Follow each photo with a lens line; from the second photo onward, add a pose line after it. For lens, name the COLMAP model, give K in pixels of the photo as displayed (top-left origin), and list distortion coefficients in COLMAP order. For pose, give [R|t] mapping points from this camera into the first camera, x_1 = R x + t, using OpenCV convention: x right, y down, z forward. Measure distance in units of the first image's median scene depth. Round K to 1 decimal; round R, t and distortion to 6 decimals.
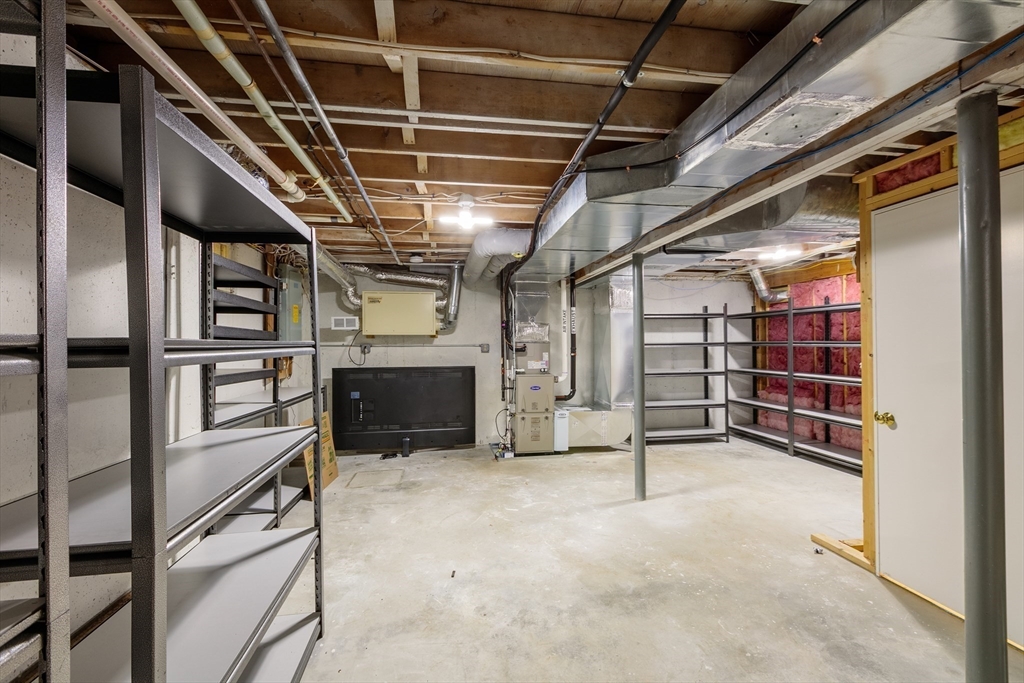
lens RADIAL K [[448.6, 0, 514.0], [0, 448.6, 342.4], [0, 0, 1]] dist [-0.010725, 0.000044]
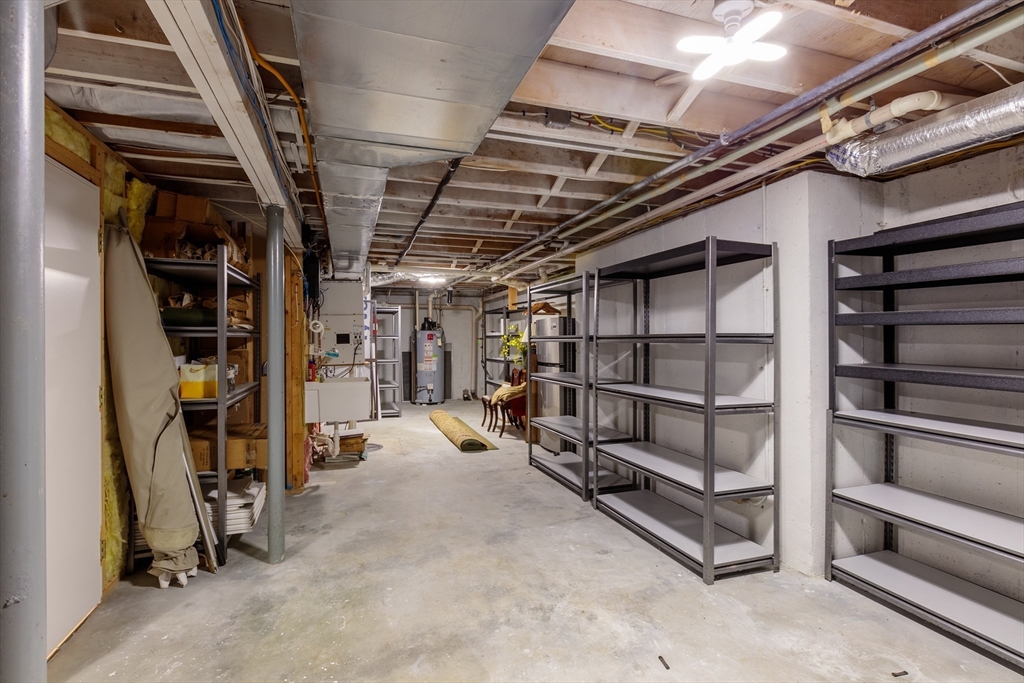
lens RADIAL K [[496.7, 0, 511.6], [0, 496.7, 340.9], [0, 0, 1]] dist [-0.000272, -0.000019]
pose [[-0.985174, 0.010749, -0.171221, 0.268855], [0.011182, 0.999936, -0.001569, 0.014637], [0.171193, -0.003460, -0.985231, 2.043362]]
